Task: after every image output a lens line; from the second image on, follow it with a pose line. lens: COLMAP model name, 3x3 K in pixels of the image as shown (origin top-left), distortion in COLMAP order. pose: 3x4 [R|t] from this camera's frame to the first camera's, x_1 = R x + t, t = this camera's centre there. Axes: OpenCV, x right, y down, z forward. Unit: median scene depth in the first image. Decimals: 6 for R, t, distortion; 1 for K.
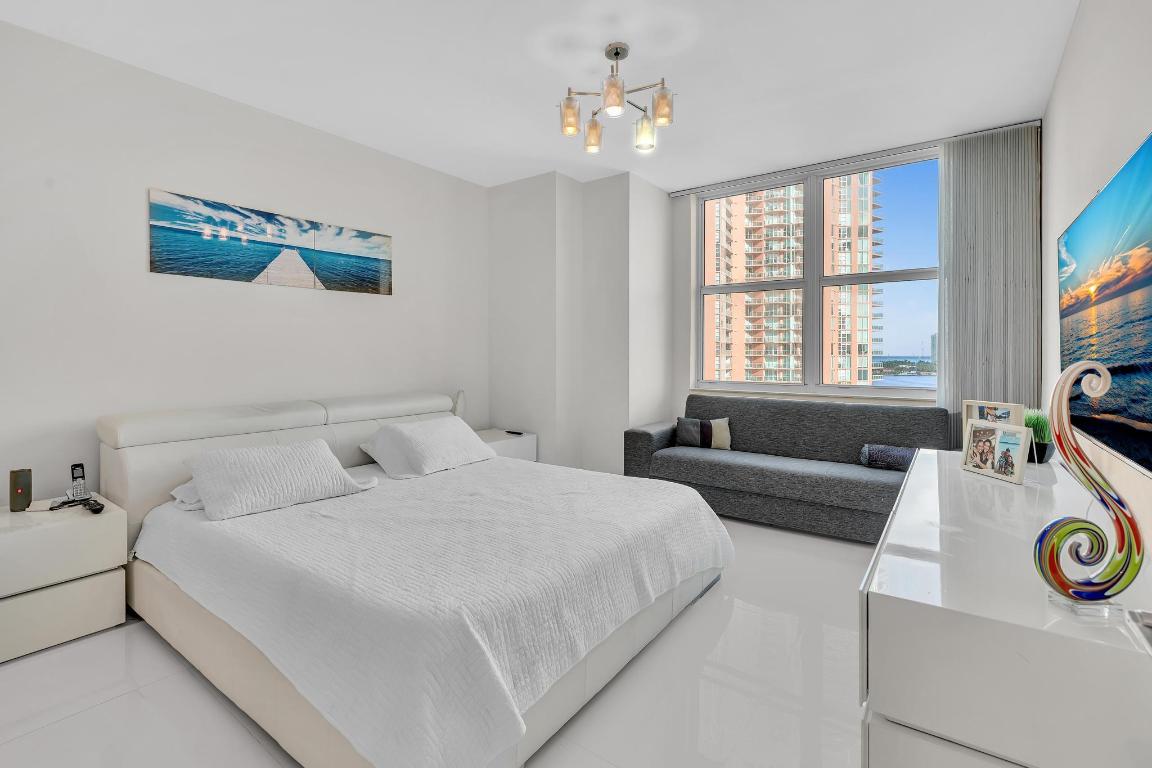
lens RADIAL K [[521.1, 0, 575.9], [0, 521.1, 358.0], [0, 0, 1]] dist [0.003298, -0.000017]
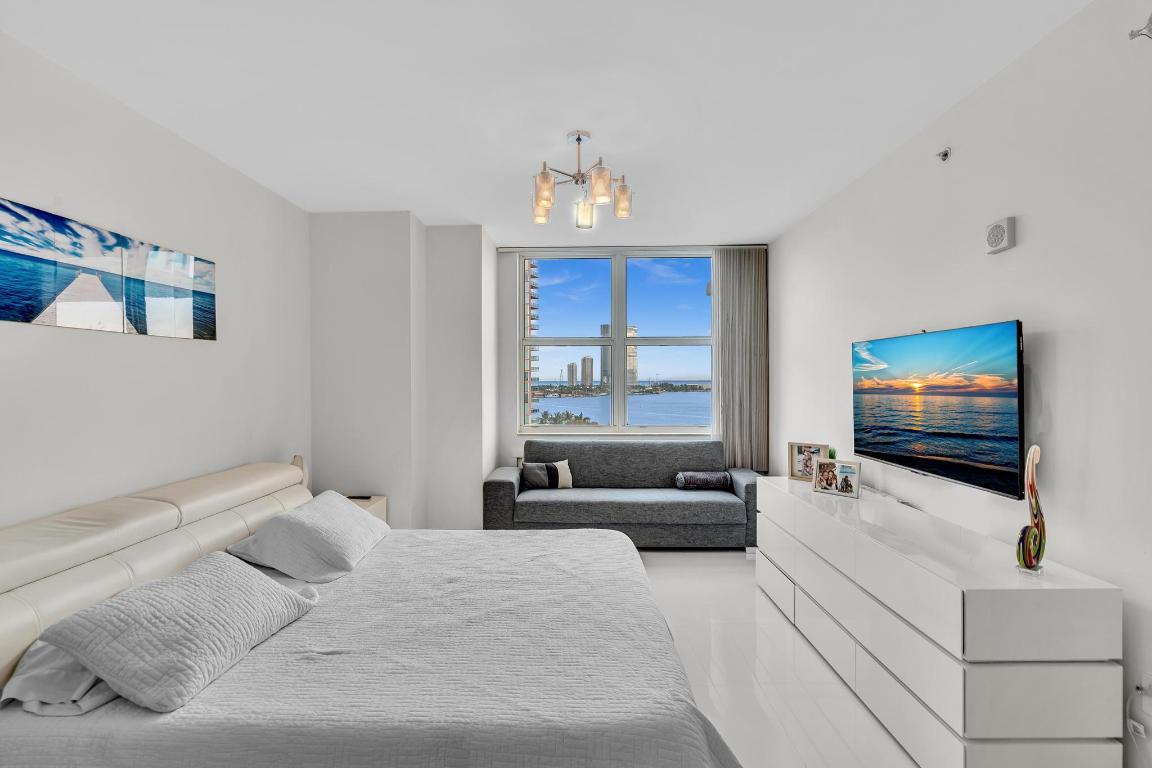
lens RADIAL K [[516.5, 0, 536.4], [0, 516.5, 380.6], [0, 0, 1]] dist [-0.000979, 0.000474]
pose [[0.819984, -0.009272, 0.572312, -0.467236], [0.006925, 0.999956, 0.006278, -0.073908], [-0.572345, -0.001184, 0.820012, 0.136502]]
